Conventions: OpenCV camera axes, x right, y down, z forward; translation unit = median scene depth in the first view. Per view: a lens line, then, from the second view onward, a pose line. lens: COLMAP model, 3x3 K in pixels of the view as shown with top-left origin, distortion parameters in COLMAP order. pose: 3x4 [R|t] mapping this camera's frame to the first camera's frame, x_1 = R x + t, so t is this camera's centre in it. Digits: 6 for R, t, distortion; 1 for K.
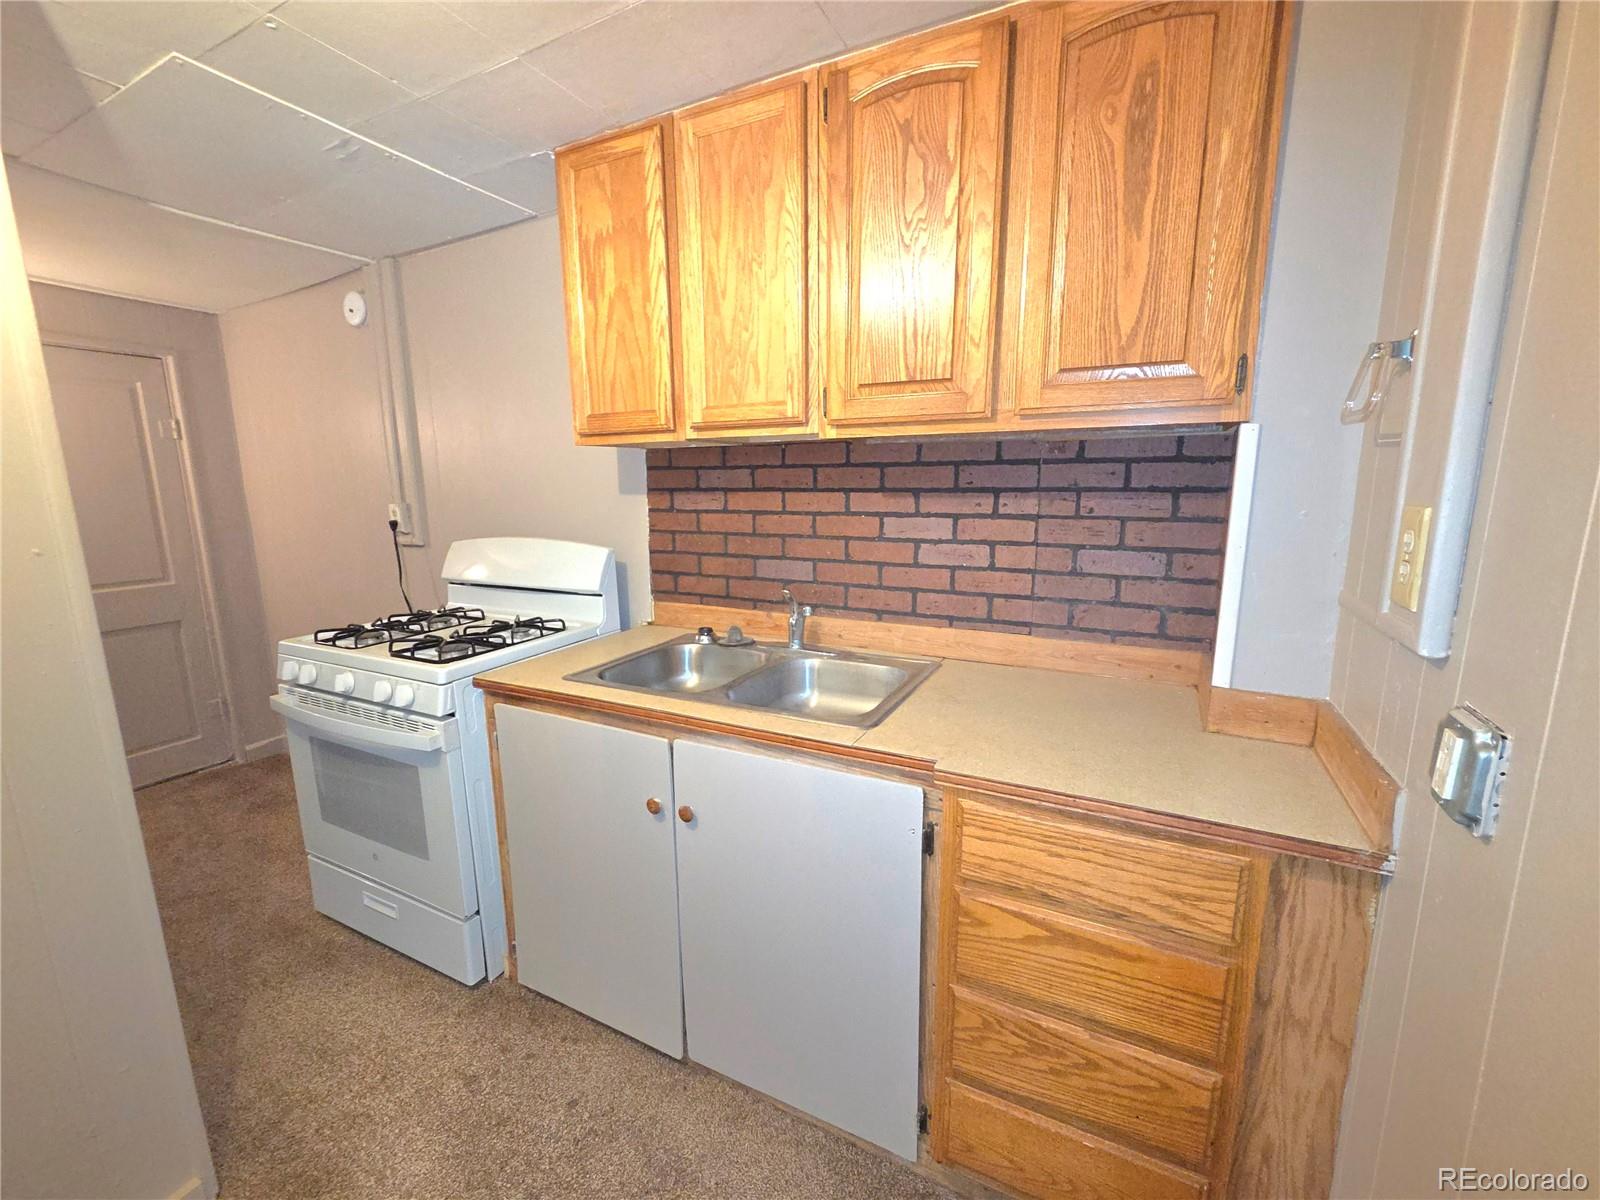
lens RADIAL K [[655.8, 0, 799.2], [0, 655.8, 594.9], [0, 0, 1]] dist [0.002864, -0.001768]
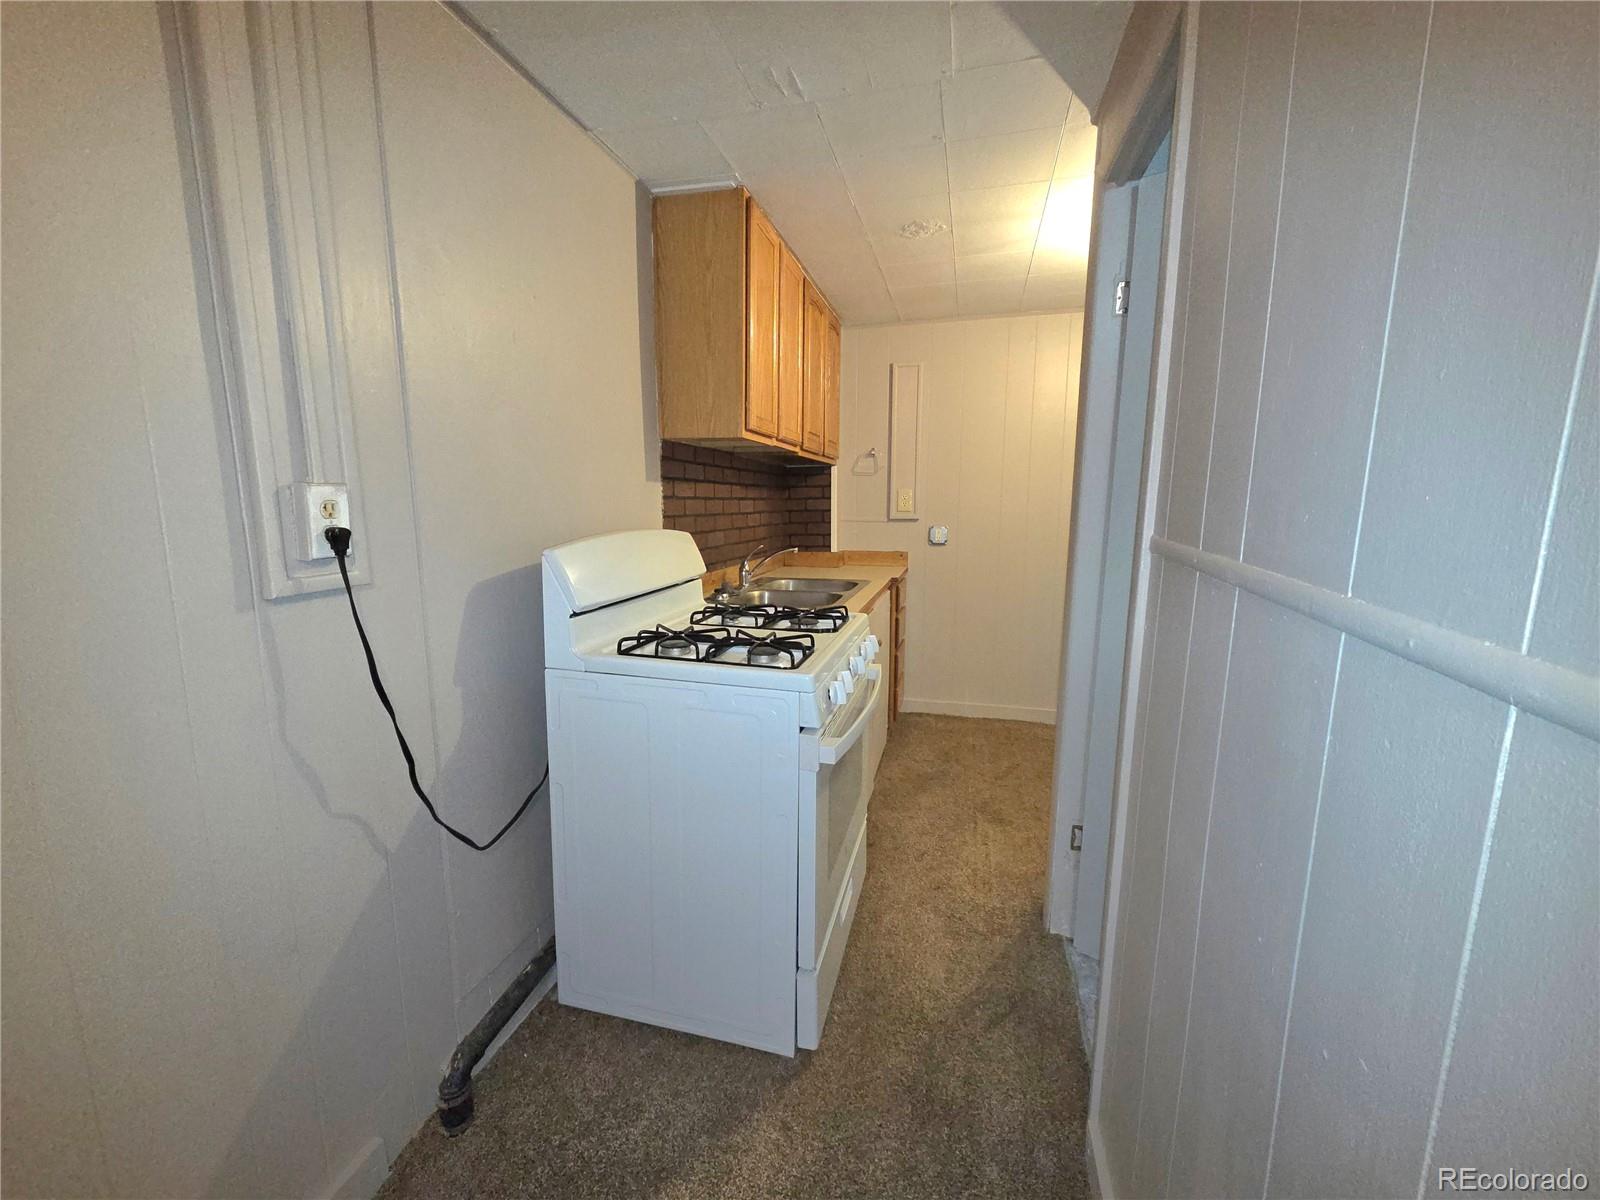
lens RADIAL K [[655.8, 0, 794.5], [0, 655.8, 605.4], [0, 0, 1]] dist [0.002864, -0.001768]
pose [[-0.200580, -0.142397, 0.969273, -1.918288], [0.176034, 0.968039, 0.178643, -0.162786], [-0.963732, 0.206457, -0.169102, 1.465808]]
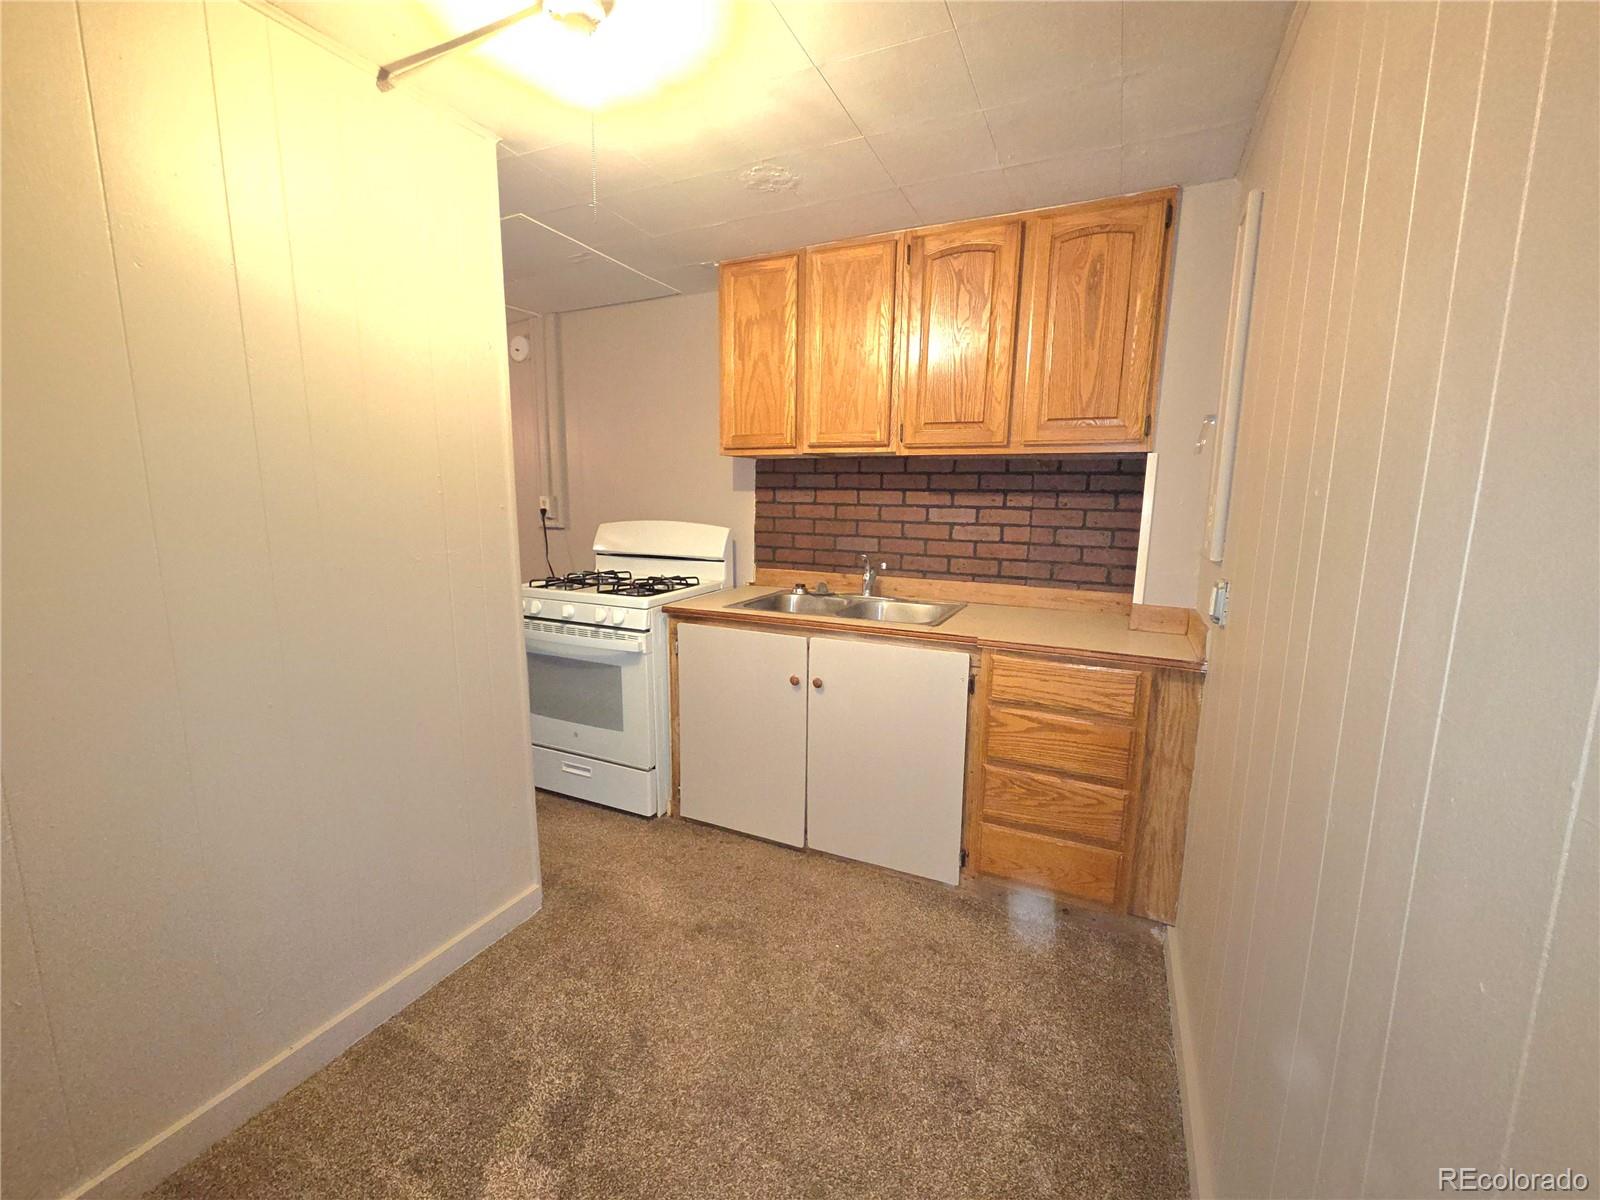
lens RADIAL K [[655.8, 0, 797.3], [0, 655.8, 595.2], [0, 0, 1]] dist [0.002864, -0.001768]
pose [[0.999449, 0.018386, 0.027636, -0.254869], [-0.017832, 0.999638, -0.020170, 0.140949], [-0.027997, 0.019667, 0.999415, -0.591347]]
